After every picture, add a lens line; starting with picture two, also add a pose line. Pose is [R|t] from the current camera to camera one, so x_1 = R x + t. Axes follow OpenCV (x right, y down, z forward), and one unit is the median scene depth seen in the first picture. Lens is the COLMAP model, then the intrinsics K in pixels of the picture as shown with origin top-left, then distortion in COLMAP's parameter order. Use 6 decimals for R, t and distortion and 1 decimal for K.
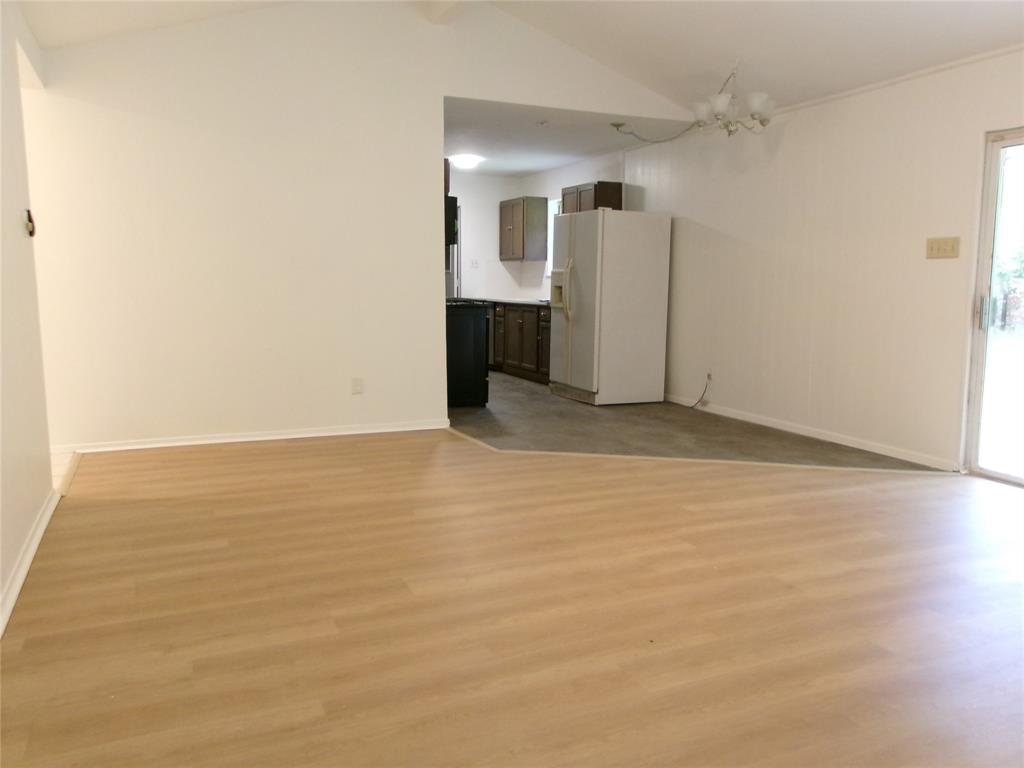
lens RADIAL K [[792.3, 0, 512.0], [0, 792.3, 384.0], [0, 0, 1]] dist [0.002515, 0.002625]
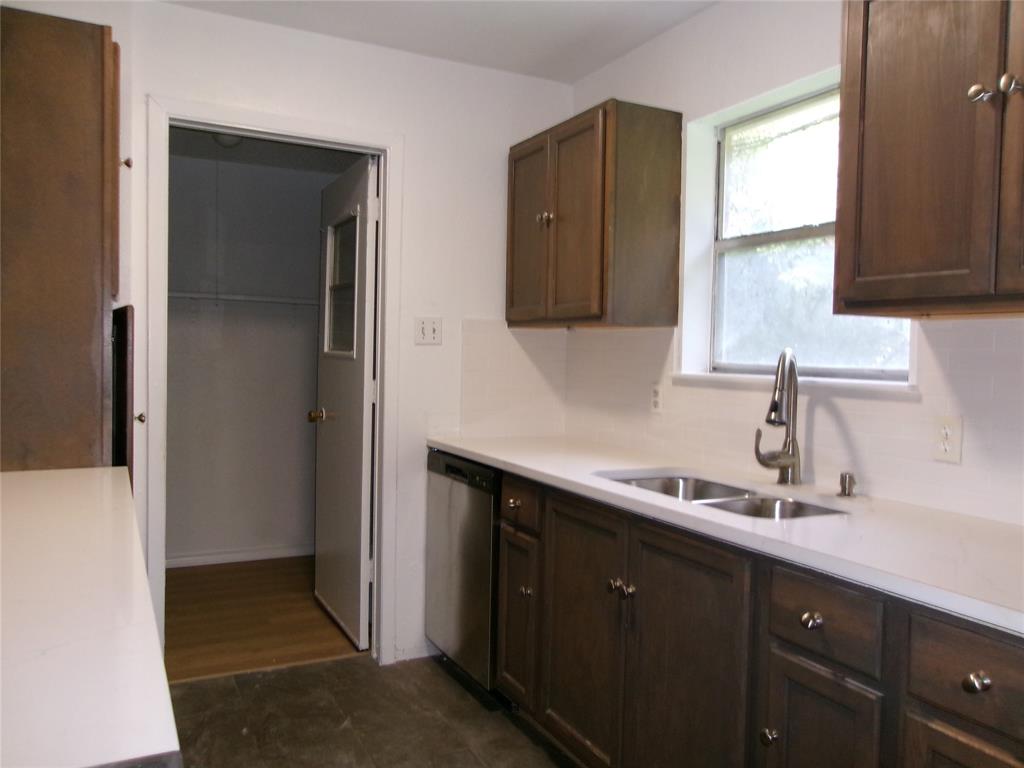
lens RADIAL K [[788.6, 0, 512.0], [0, 788.6, 384.0], [0, 0, 1]] dist [-0.008156, 0.001513]
pose [[0.998498, 0.012006, 0.053451, -0.063249], [-0.007166, 0.995931, -0.089829, -0.212526], [-0.054312, 0.089311, 0.994522, 1.416092]]
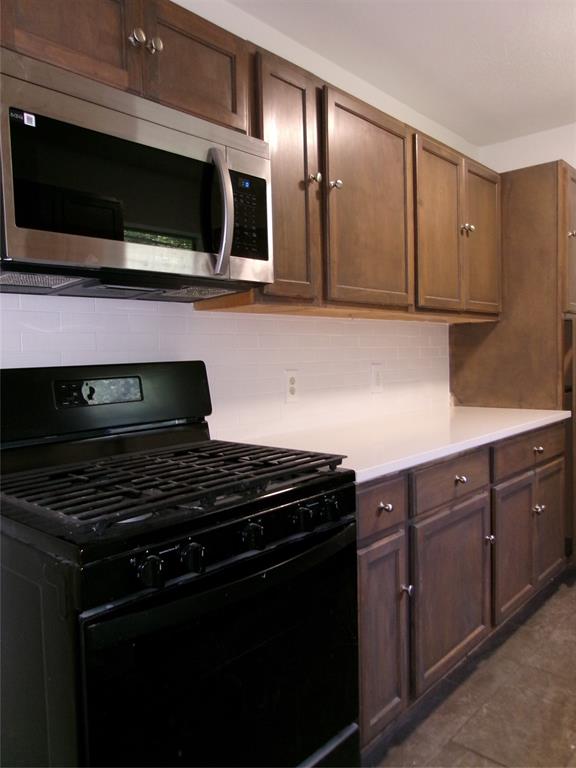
lens RADIAL K [[591.5, 0, 288.0], [0, 591.5, 384.0], [0, 0, 1]] dist [-0.008156, 0.001513]
pose [[0.411122, 0.023056, -0.911289, 0.160387], [-0.086134, 0.996190, -0.013655, -0.198040], [0.907502, 0.084107, 0.411542, 1.382712]]
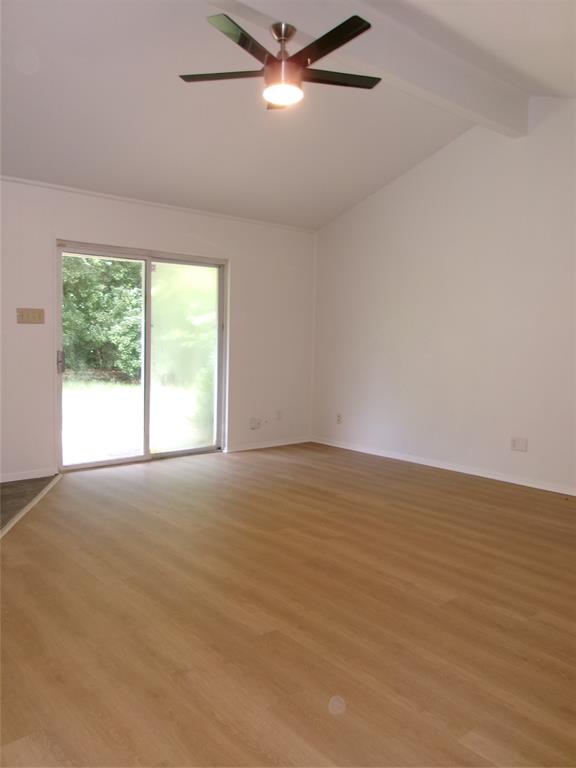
lens RADIAL K [[594.2, 0, 288.0], [0, 594.2, 384.0], [0, 0, 1]] dist [0.002515, 0.002625]
pose [[-0.278299, -0.090663, 0.956206, -0.542480], [0.106502, 0.986483, 0.124530, -0.132746], [-0.954571, 0.136495, -0.264882, 0.845563]]
